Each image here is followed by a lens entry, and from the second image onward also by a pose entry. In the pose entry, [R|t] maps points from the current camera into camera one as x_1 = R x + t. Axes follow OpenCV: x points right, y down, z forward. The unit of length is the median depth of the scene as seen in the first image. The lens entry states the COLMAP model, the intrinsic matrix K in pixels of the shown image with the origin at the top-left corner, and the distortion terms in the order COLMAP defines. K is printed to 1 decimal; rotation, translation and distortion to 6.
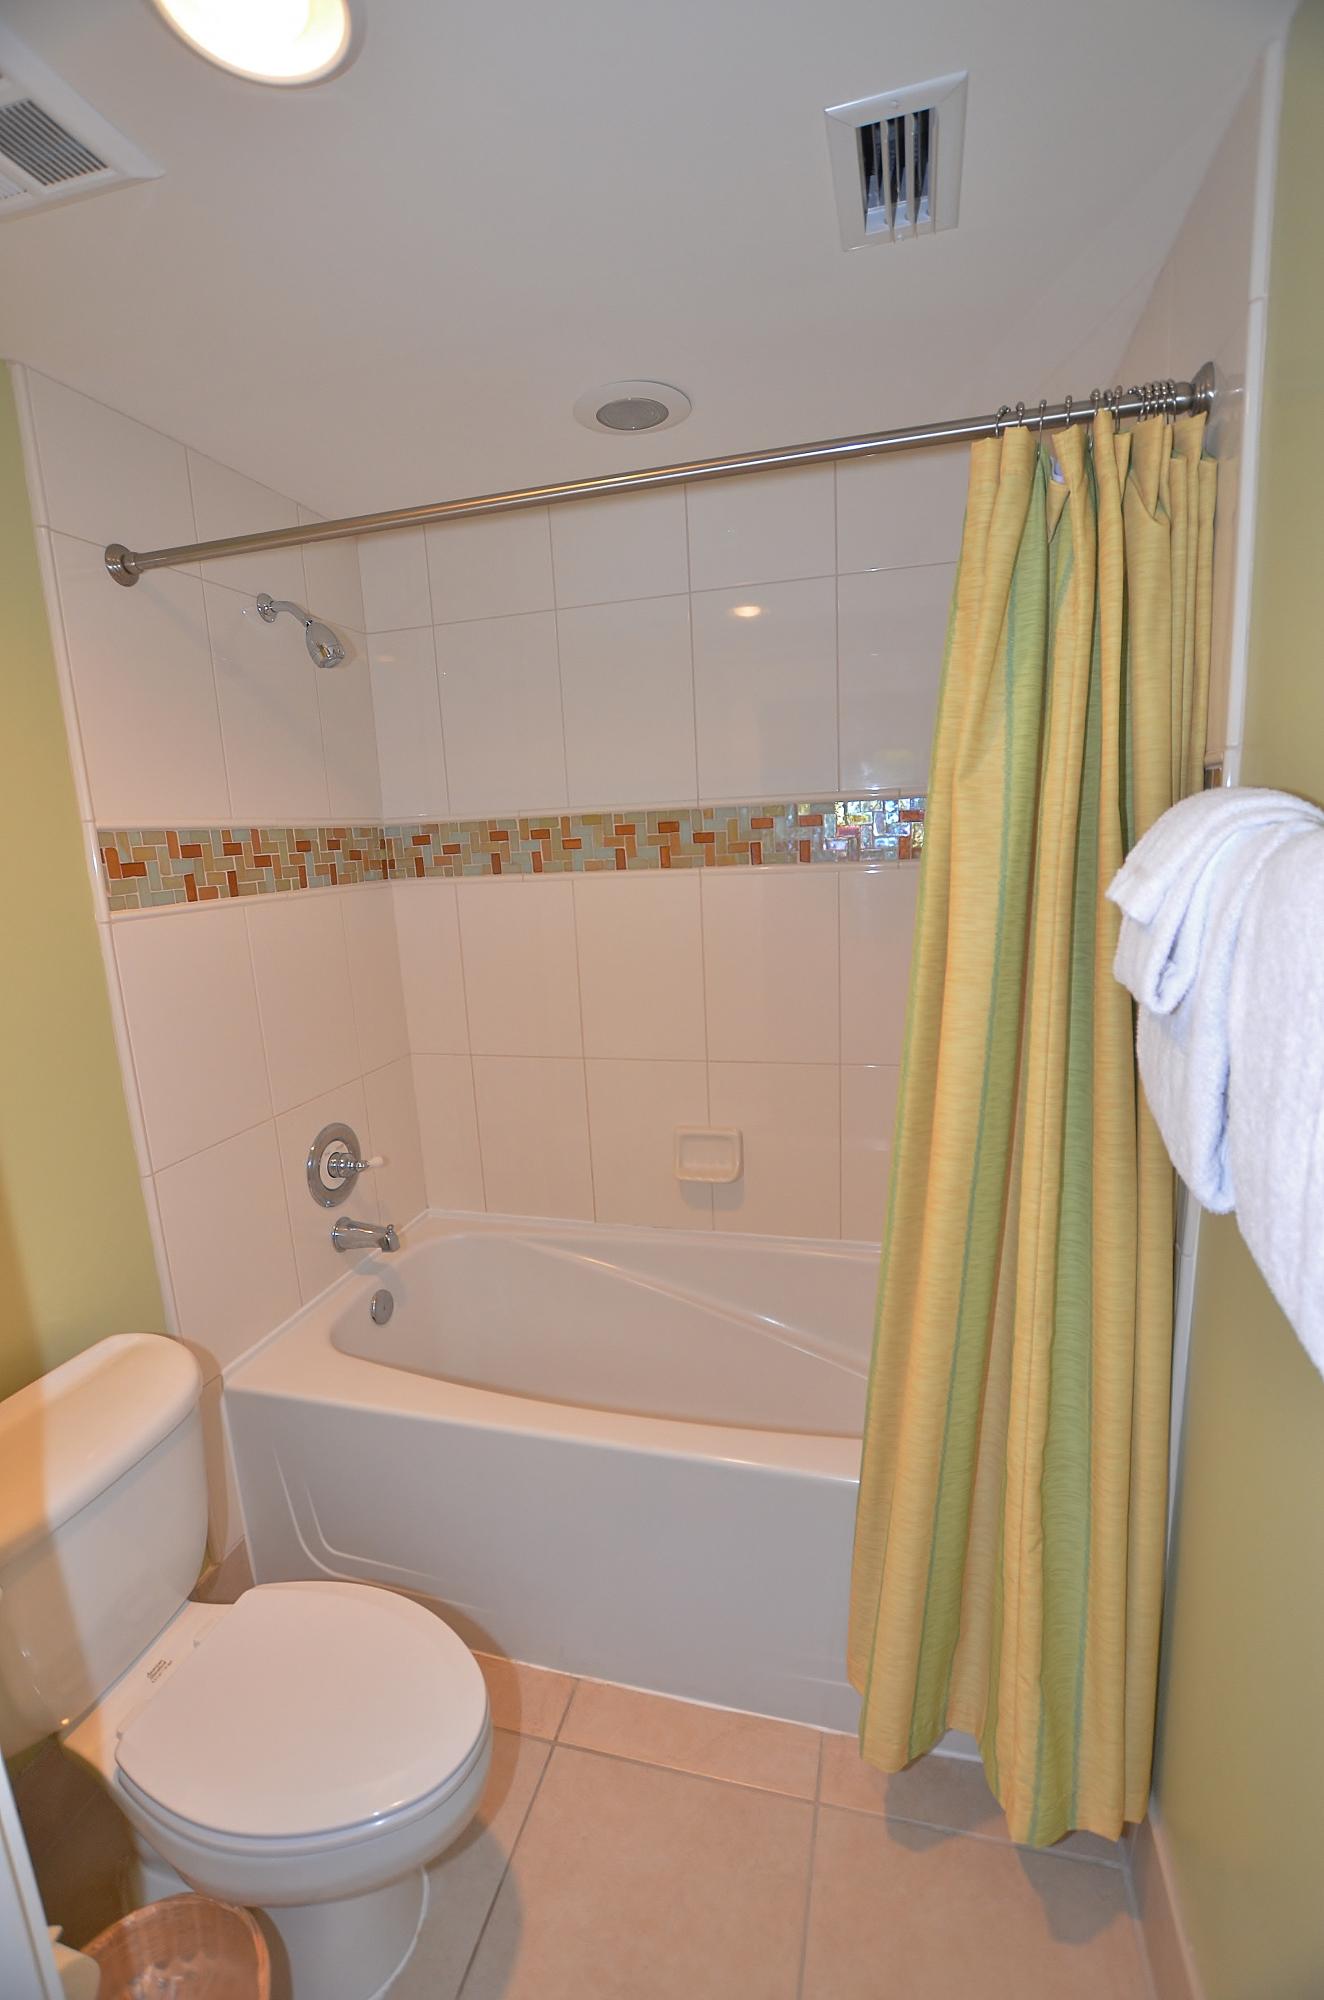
lens RADIAL K [[916.6, 0, 664.6], [0, 916.6, 1006.1], [0, 0, 1]] dist [0.006100, 0.000191]
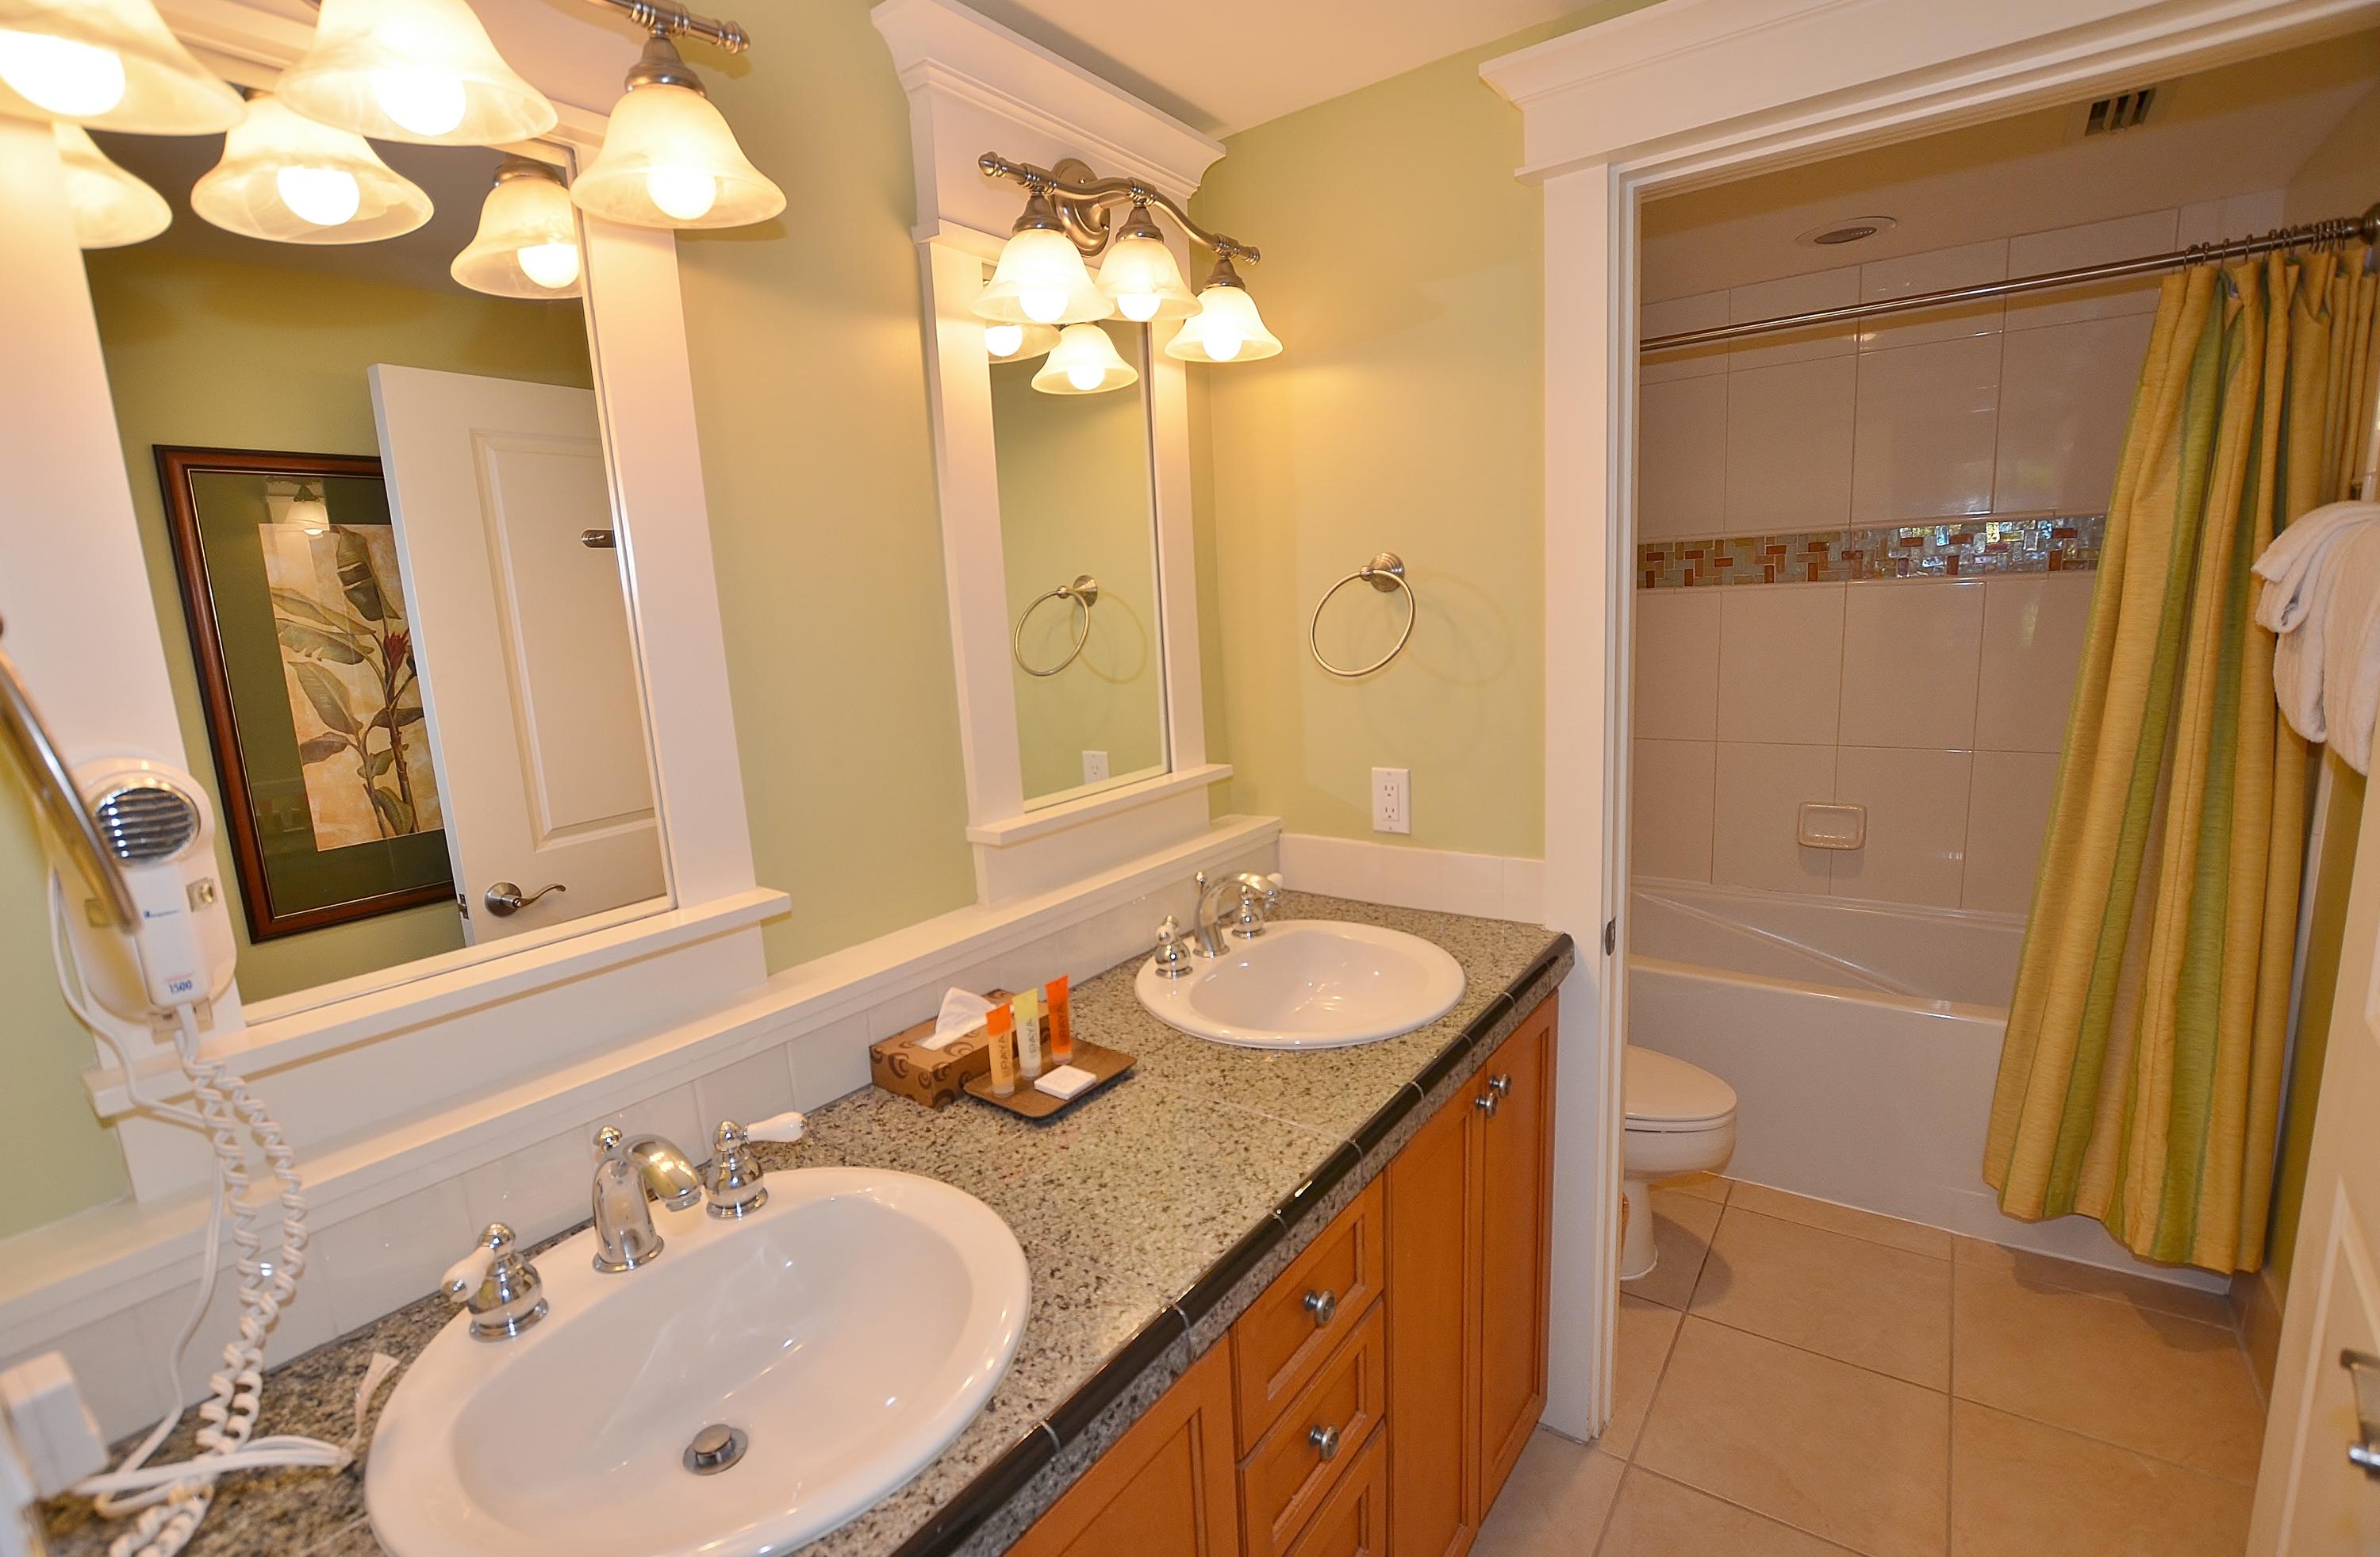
lens RADIAL K [[1128.5, 0, 1183.6], [0, 1128.5, 782.6], [0, 0, 1]] dist [0.001080, 0.005996]
pose [[0.942617, 0.055341, -0.329256, -0.493553], [-0.058056, 0.998312, 0.001589, 0.286896], [0.328788, 0.017618, 0.944239, -1.203209]]
